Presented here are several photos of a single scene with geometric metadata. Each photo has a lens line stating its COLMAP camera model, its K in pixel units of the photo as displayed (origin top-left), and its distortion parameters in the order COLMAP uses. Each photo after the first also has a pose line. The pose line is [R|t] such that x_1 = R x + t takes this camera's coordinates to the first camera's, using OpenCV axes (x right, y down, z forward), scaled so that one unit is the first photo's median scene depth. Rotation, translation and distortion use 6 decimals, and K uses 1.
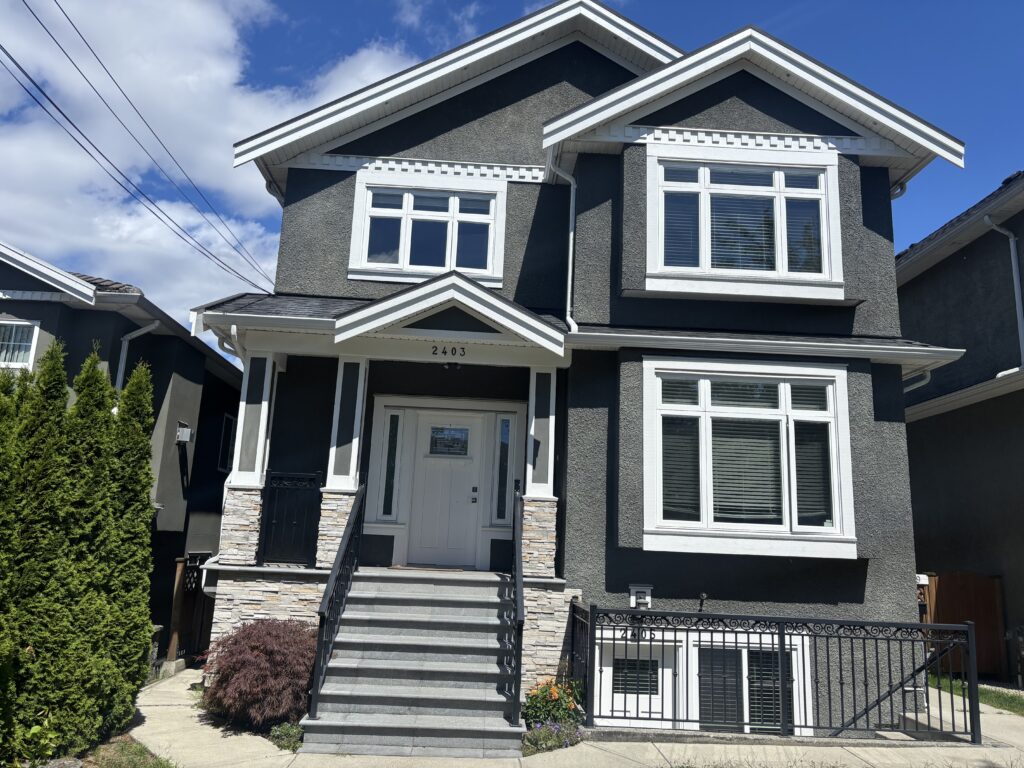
lens RADIAL K [[773.6, 0, 508.8], [0, 773.6, 379.8], [0, 0, 1]] dist [0.044019, -0.034871]
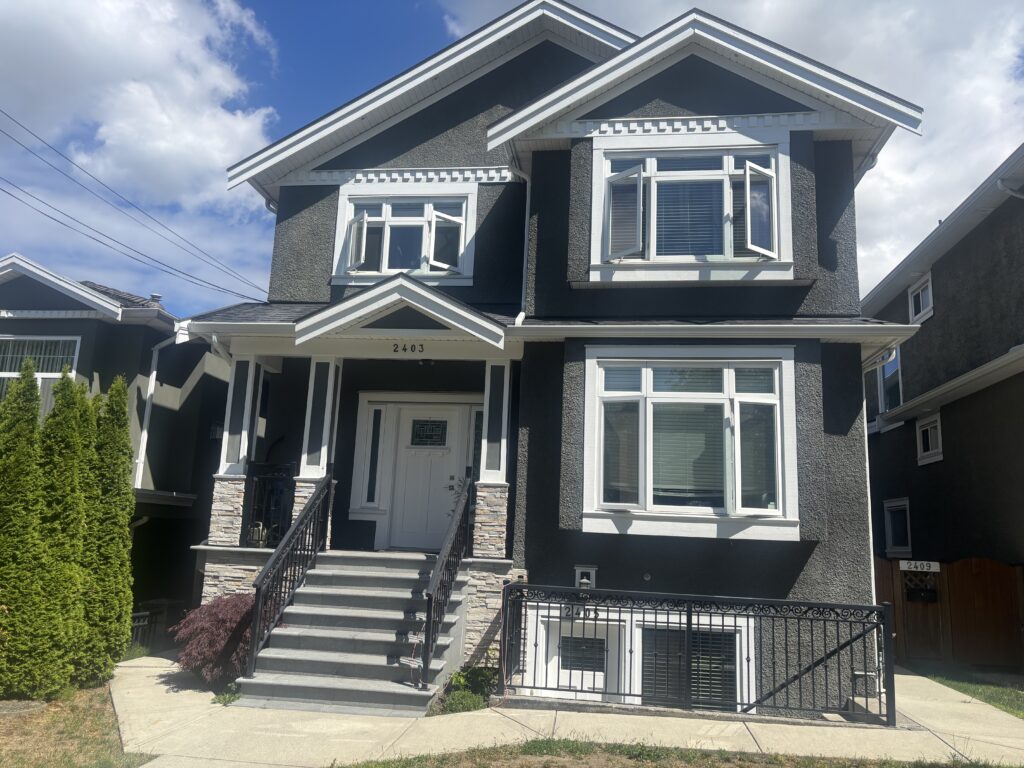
lens RADIAL K [[773.6, 0, 518.1], [0, 773.6, 389.8], [0, 0, 1]] dist [0.044019, -0.034871]
pose [[0.985400, -0.031141, -0.167386, 0.253036], [0.033774, 0.999346, 0.012904, 0.011892], [0.166874, -0.018369, 0.985807, -0.030976]]
